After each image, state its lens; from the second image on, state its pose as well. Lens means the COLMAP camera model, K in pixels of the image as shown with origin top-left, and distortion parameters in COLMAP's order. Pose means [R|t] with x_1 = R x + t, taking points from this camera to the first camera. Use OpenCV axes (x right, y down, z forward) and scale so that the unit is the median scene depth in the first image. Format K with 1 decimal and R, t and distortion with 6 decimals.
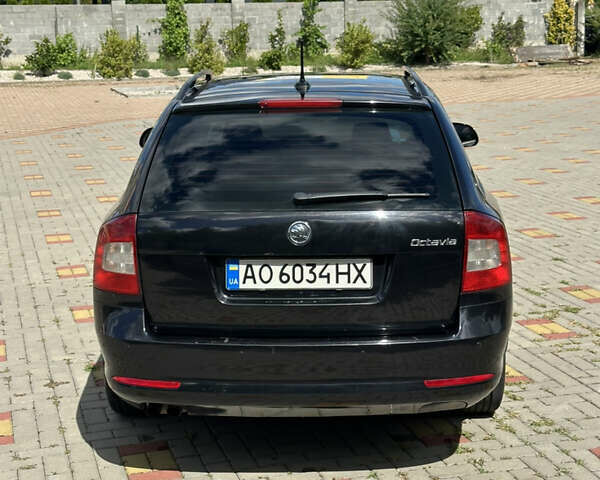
lens RADIAL K [[1101.6, 0, 300.0], [0, 1101.6, 240.0], [0, 0, 1]] dist [0.115635, 0.001391]
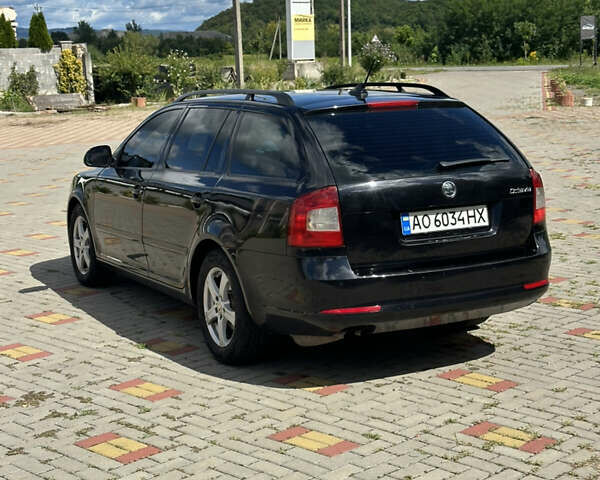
lens RADIAL K [[1101.6, 0, 300.0], [0, 1101.6, 240.0], [0, 0, 1]] dist [0.115635, 0.001391]
pose [[0.872136, -0.086526, 0.481552, -0.843711], [0.109520, 0.993788, -0.019786, 0.064246], [-0.476849, 0.069996, 0.876194, -0.145851]]
